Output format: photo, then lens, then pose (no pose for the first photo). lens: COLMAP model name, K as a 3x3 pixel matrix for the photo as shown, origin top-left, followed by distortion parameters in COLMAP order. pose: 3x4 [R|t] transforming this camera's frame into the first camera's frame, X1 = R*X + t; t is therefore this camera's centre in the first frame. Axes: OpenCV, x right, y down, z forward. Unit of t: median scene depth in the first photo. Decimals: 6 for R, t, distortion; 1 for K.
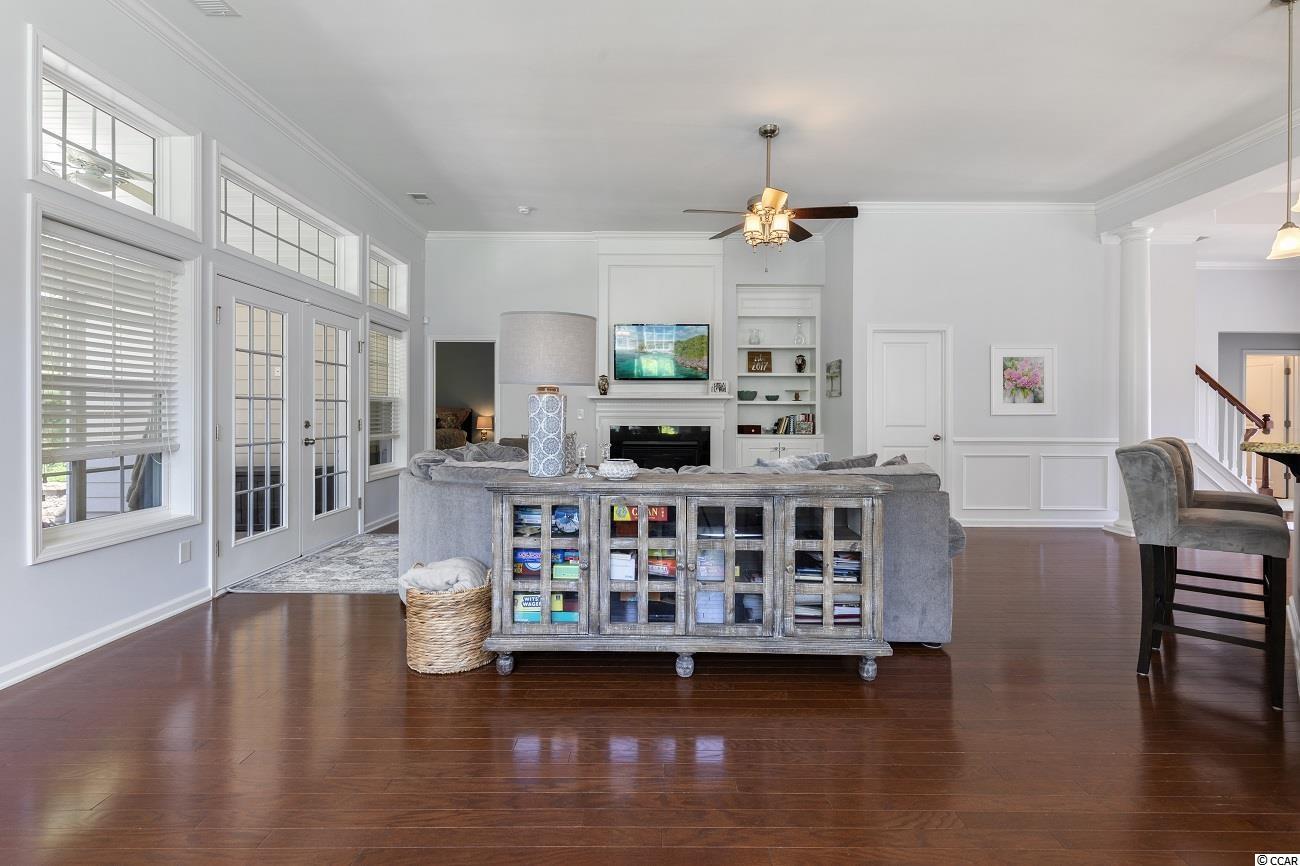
lens RADIAL K [[597.2, 0, 651.1], [0, 597.2, 410.1], [0, 0, 1]] dist [0.002781, 0.000263]
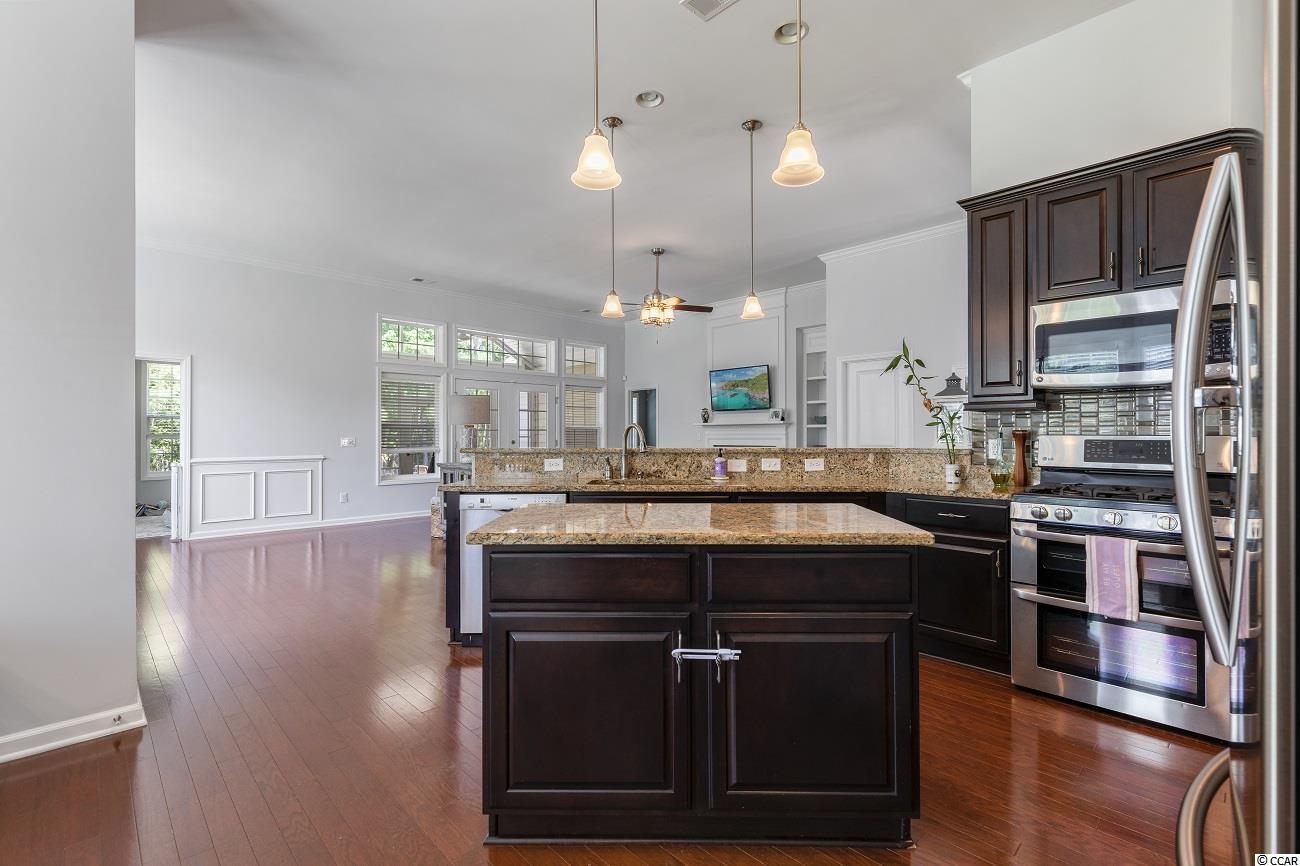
lens RADIAL K [[587.8, 0, 650.8], [0, 587.8, 427.8], [0, 0, 1]] dist [0.003506, 0.000093]
pose [[0.687247, -0.014497, -0.726279, 0.940014], [0.007705, 0.999890, -0.012667, 0.003698], [0.726383, 0.003109, 0.687283, -0.038017]]
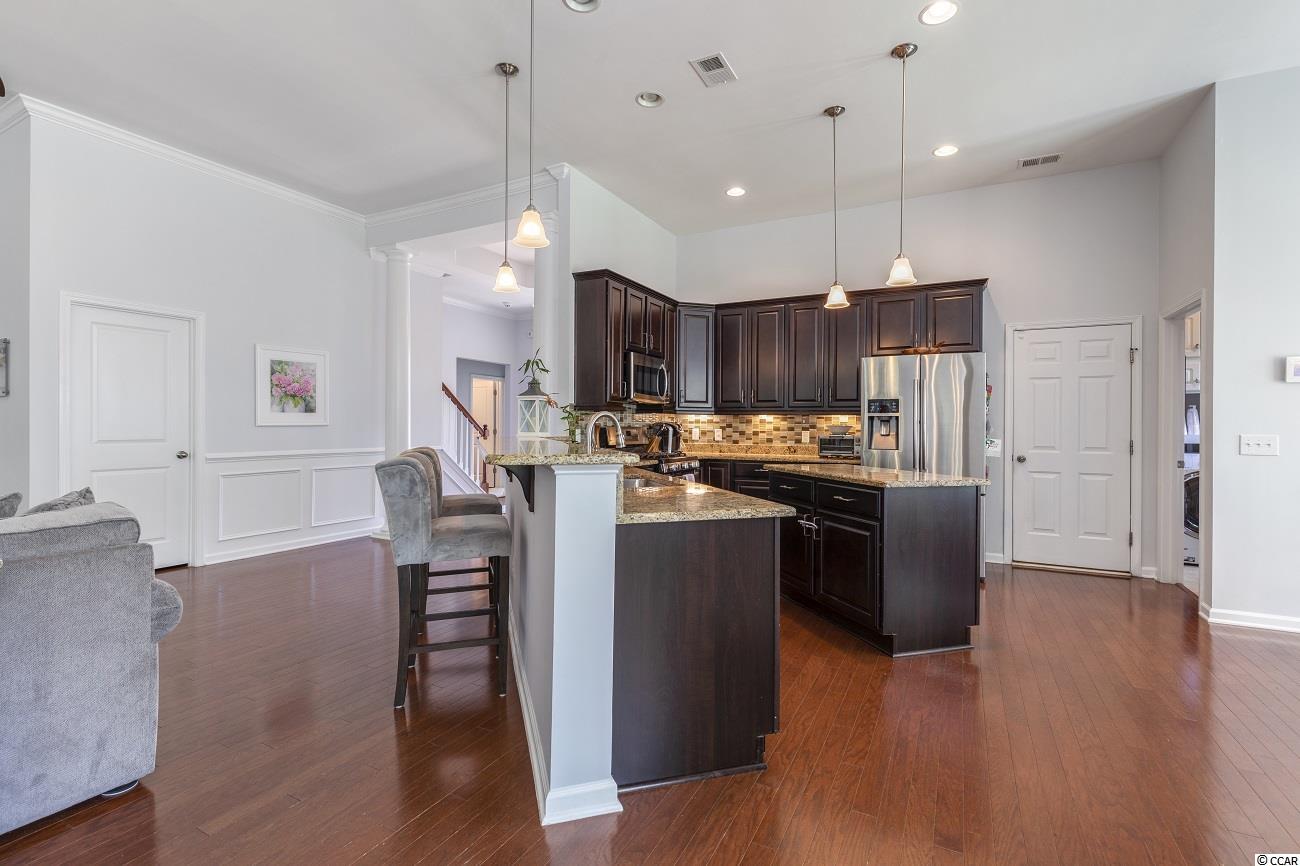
lens RADIAL K [[587.8, 0, 650.8], [0, 587.8, 427.8], [0, 0, 1]] dist [0.003506, 0.000093]
pose [[0.469210, -0.004411, 0.883076, 0.088212], [-0.006886, 0.999939, 0.008654, 0.000201], [-0.883060, -0.010142, 0.469150, 0.102574]]
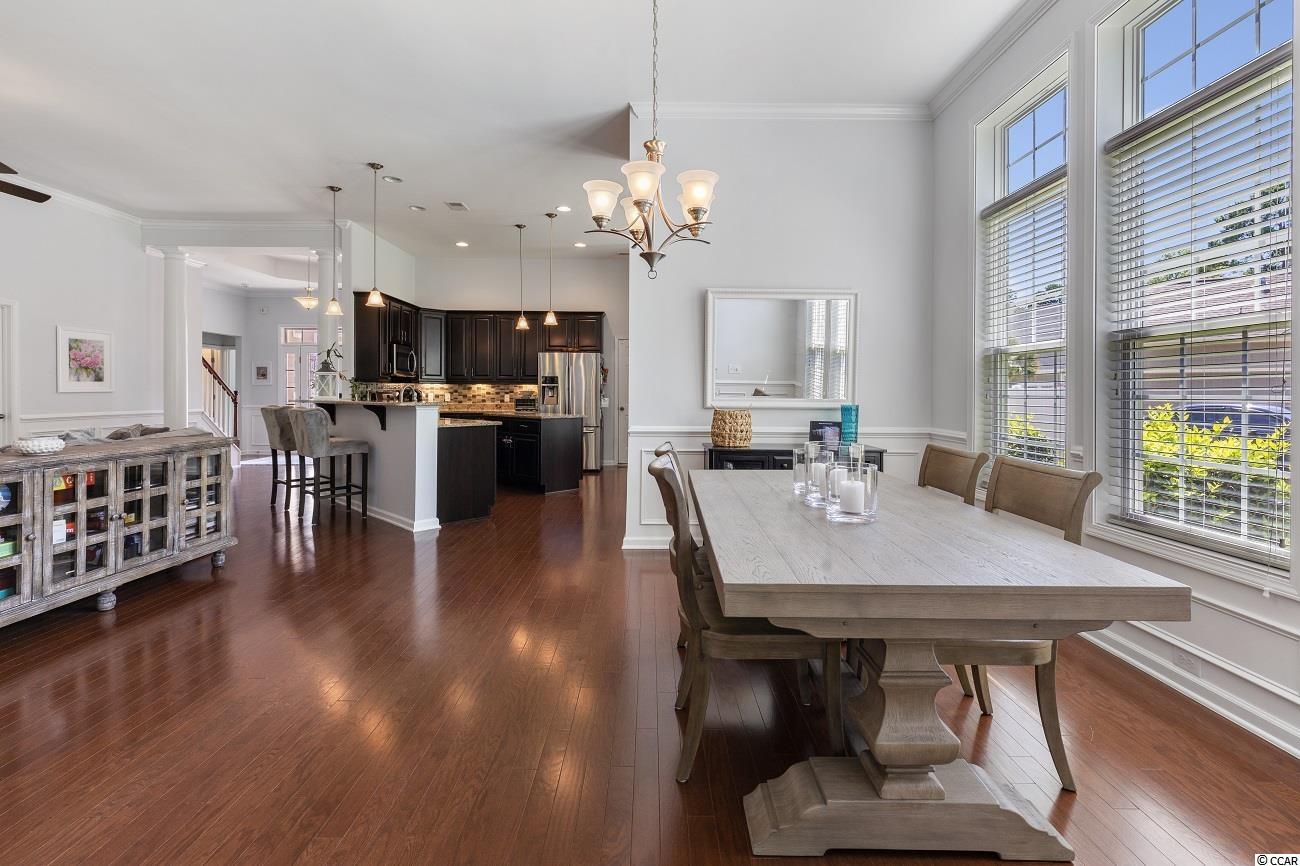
lens RADIAL K [[602.3, 0, 658.9], [0, 602.3, 393.2], [0, 0, 1]] dist [0.006023, 0.000257]
pose [[-0.013730, -0.006536, 0.999884, -0.512024], [-0.006224, 0.999960, 0.006451, -0.003834], [-0.999886, -0.006135, -0.013770, -0.042520]]
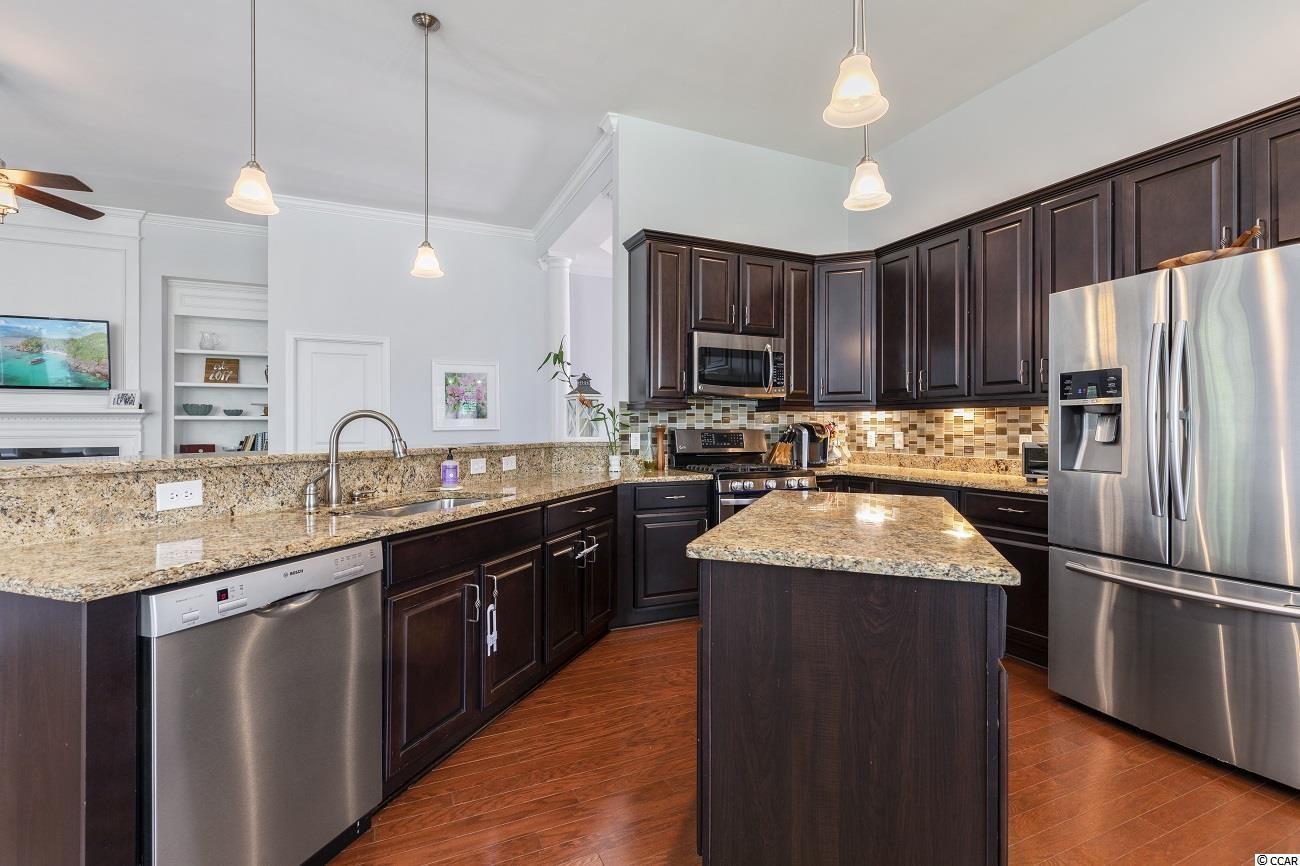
lens RADIAL K [[587.8, 0, 650.8], [0, 587.8, 427.8], [0, 0, 1]] dist [0.003506, 0.000093]
pose [[0.910728, -0.005670, 0.412967, 0.496120], [0.004463, 0.999982, 0.003888, 0.001624], [-0.412982, -0.001698, 0.910738, -0.037611]]
